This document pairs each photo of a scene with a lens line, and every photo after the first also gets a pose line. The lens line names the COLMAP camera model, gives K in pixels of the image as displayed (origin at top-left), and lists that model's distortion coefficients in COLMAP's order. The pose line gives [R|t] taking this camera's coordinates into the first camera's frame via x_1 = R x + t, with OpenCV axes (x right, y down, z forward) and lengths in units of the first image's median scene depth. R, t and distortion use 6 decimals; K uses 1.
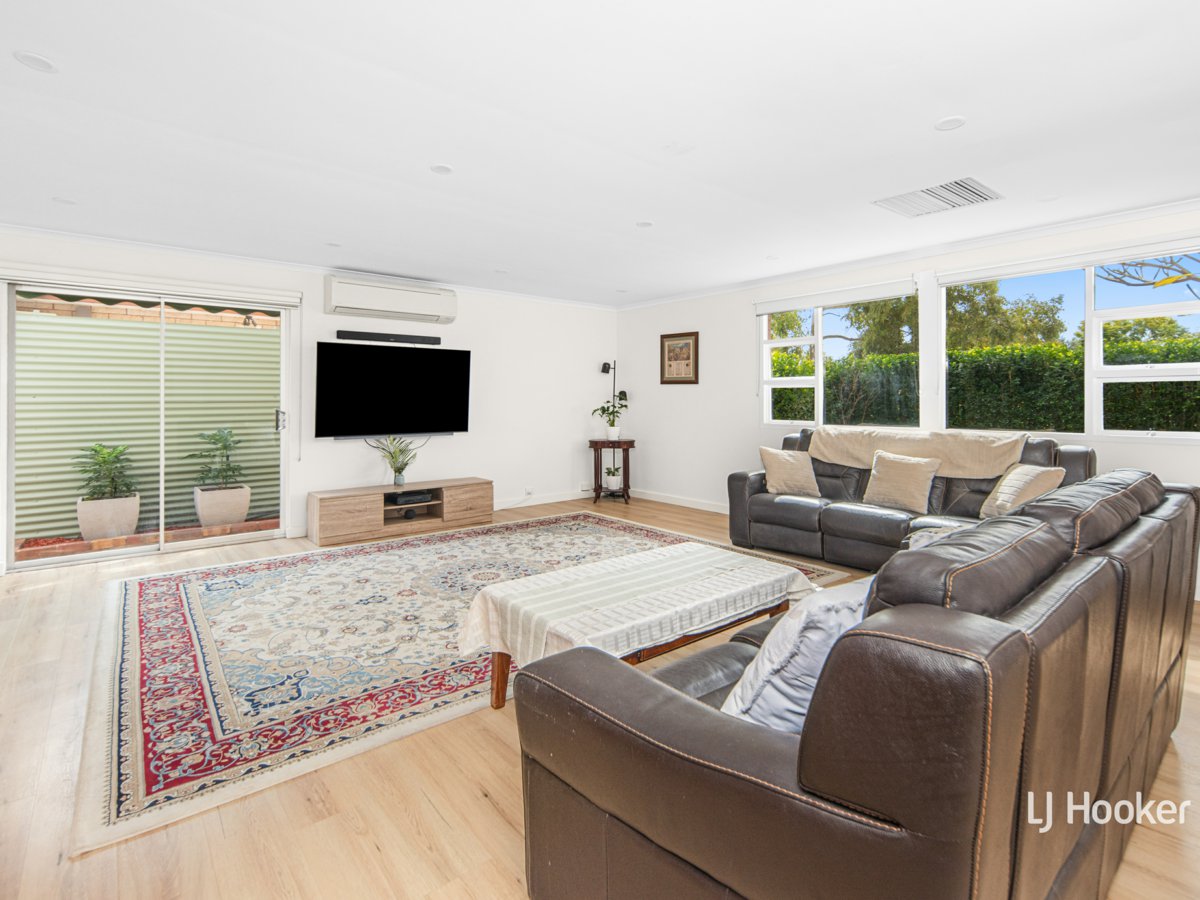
lens RADIAL K [[598.0, 0, 601.0], [0, 598.0, 442.5], [0, 0, 1]] dist [0.004556, -0.001120]
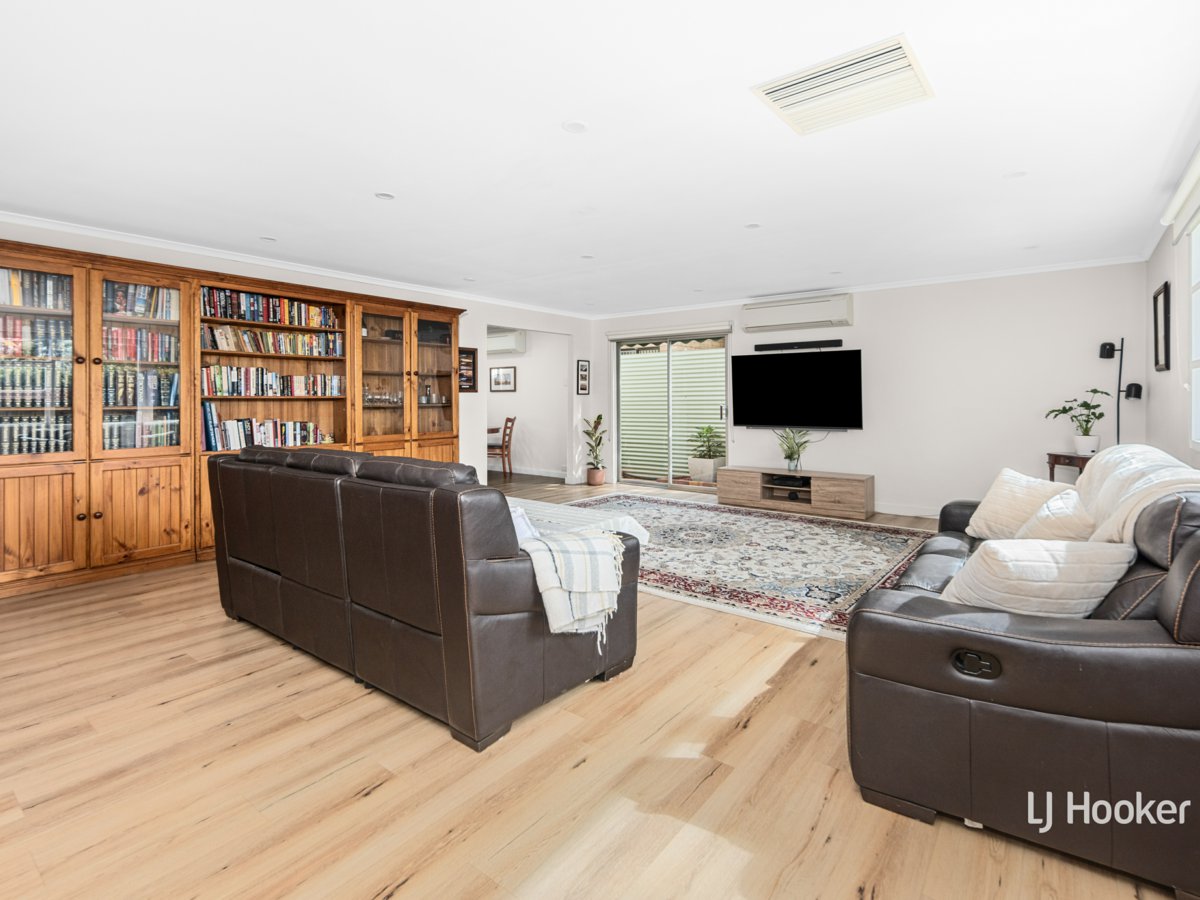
lens RADIAL K [[598.0, 0, 593.8], [0, 598.0, 451.4], [0, 0, 1]] dist [0.004556, -0.001120]
pose [[0.217969, 0.088319, -0.971951, 0.945629], [-0.061963, 0.995140, 0.076530, -0.042618], [0.973987, 0.043543, 0.222382, 0.463626]]
